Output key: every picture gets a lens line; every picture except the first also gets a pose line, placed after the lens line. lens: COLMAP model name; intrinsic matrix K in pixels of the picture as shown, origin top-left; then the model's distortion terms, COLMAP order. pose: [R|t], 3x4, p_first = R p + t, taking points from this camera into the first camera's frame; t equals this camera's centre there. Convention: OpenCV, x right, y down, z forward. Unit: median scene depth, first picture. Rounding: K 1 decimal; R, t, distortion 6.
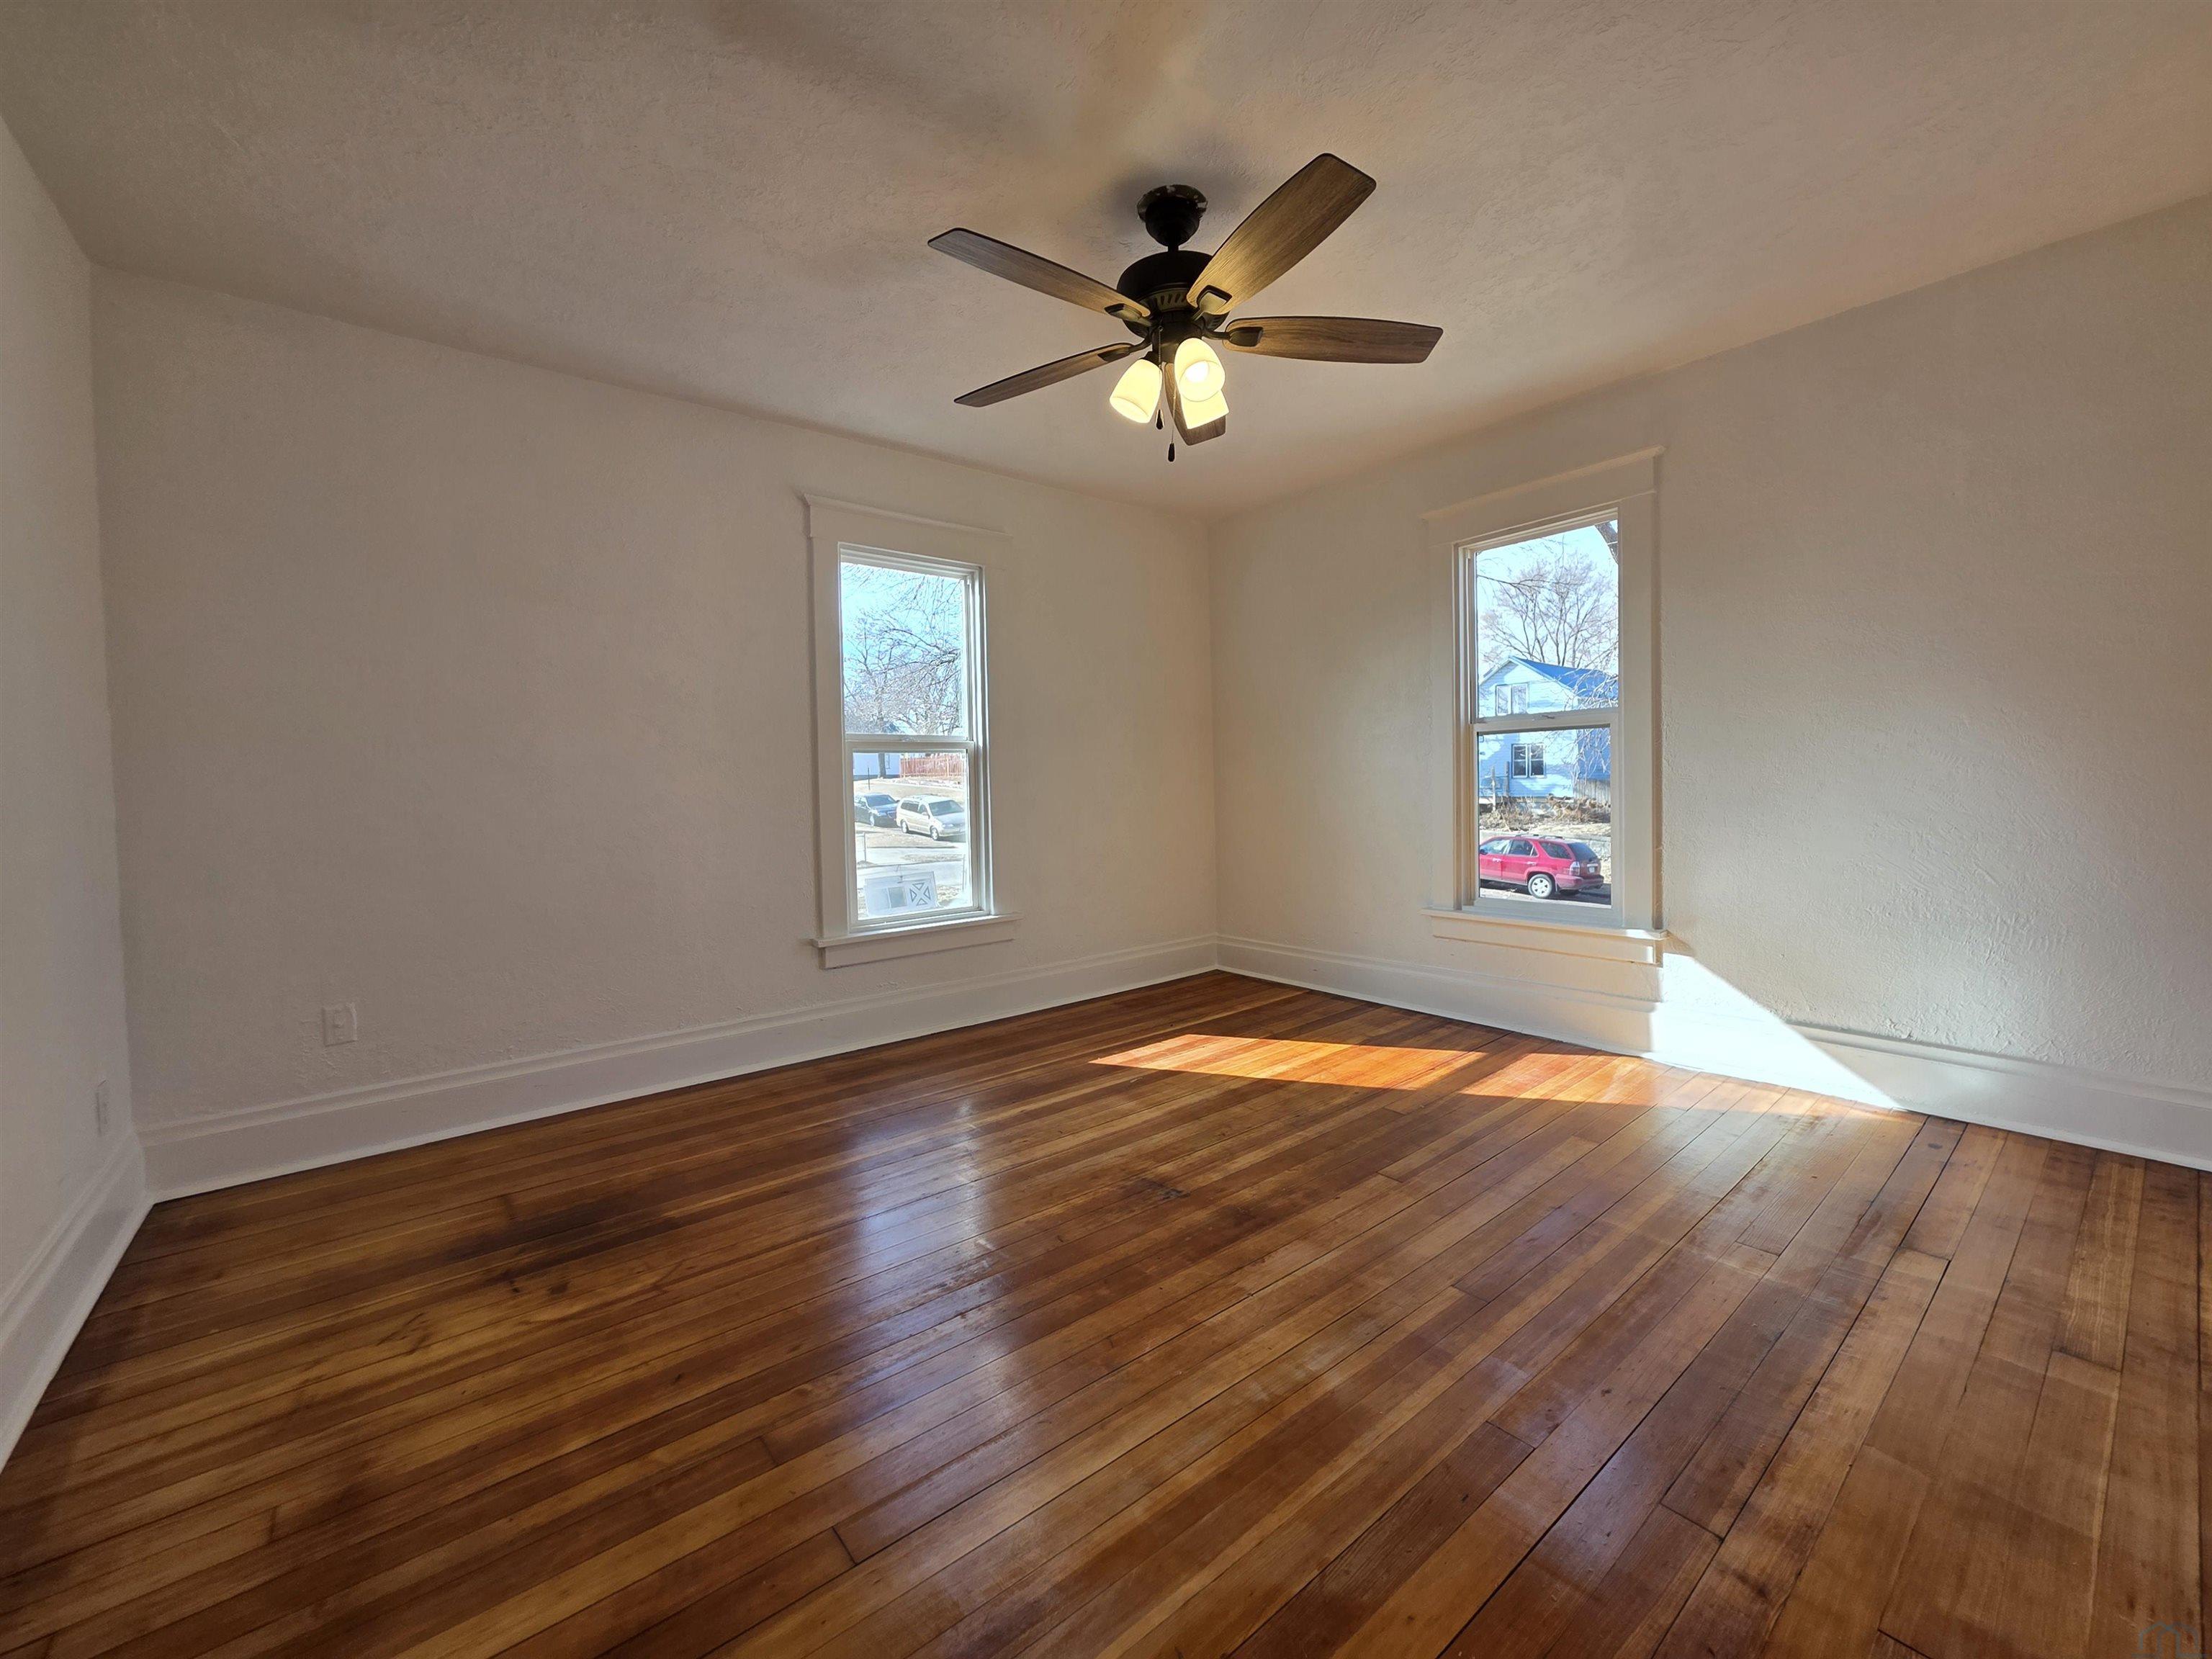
lens RADIAL K [[886.0, 0, 1113.5], [0, 886.0, 824.7], [0, 0, 1]] dist [-0.000828, 0.000164]
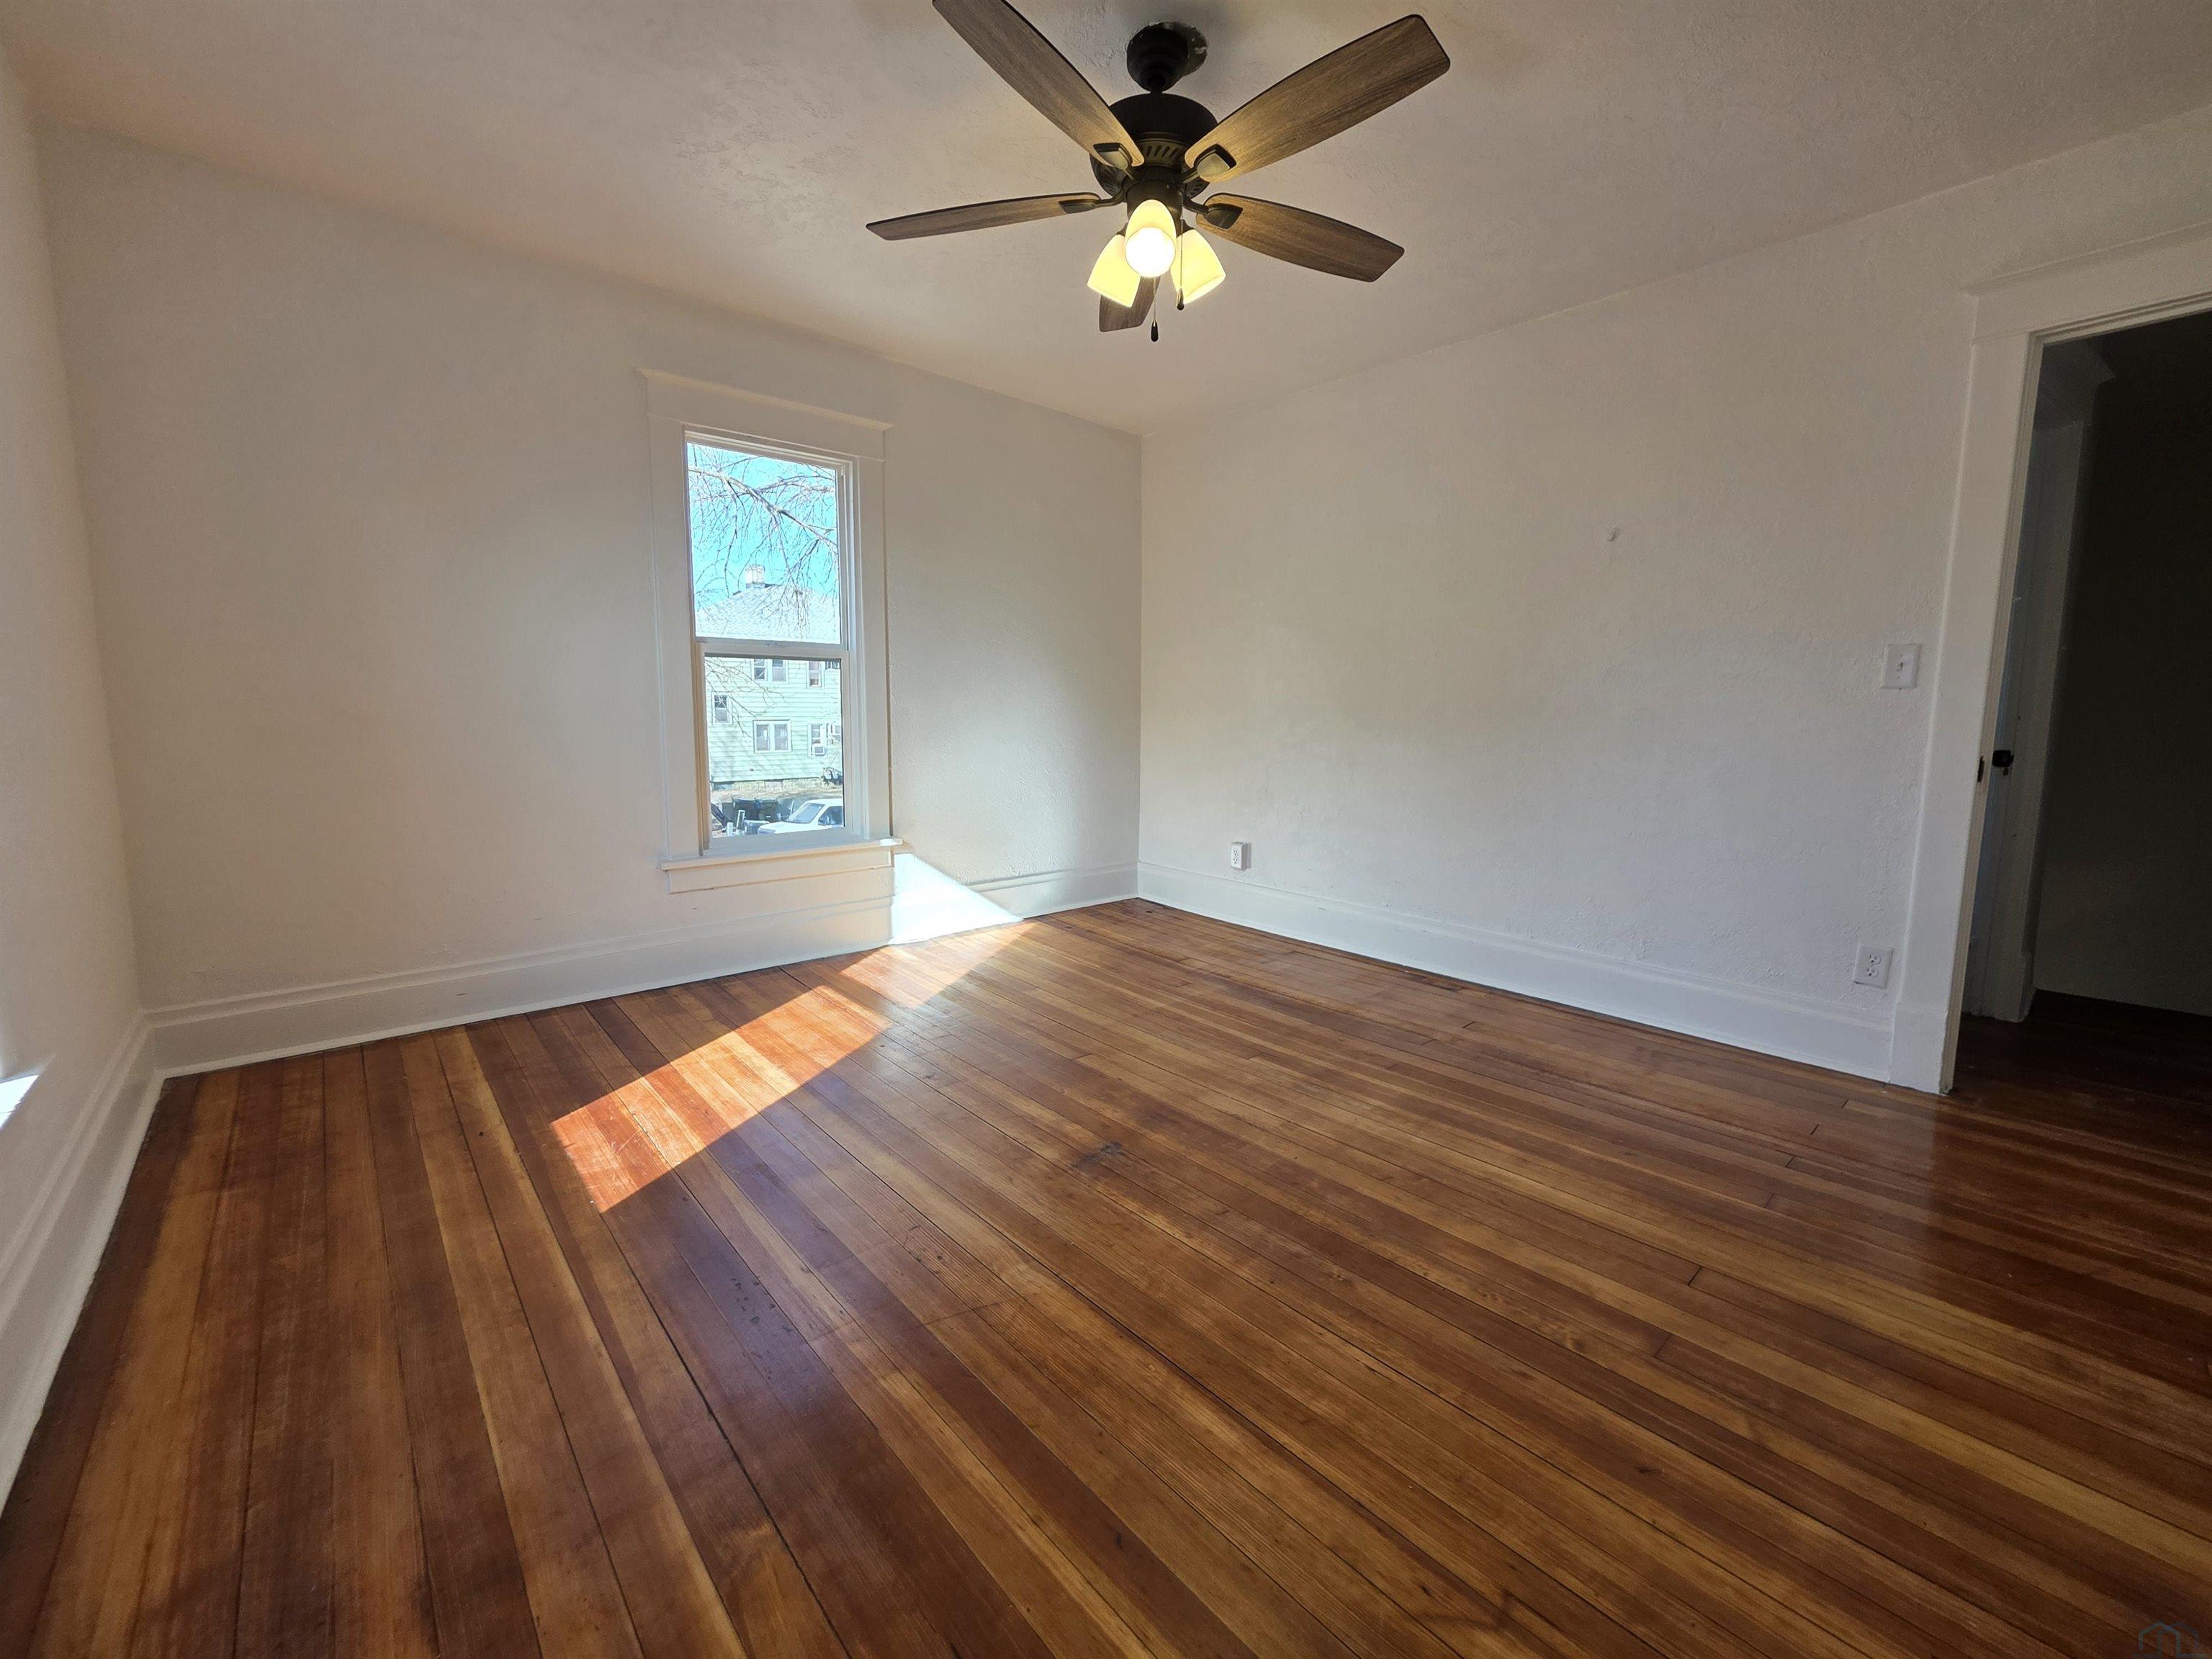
lens RADIAL K [[886.0, 0, 1116.9], [0, 886.0, 825.5], [0, 0, 1]] dist [-0.000828, 0.000164]
pose [[-0.045814, -0.106100, 0.993300, -0.815479], [0.043490, 0.993189, 0.108094, -0.018498], [-0.998003, 0.048151, -0.040888, 1.018553]]
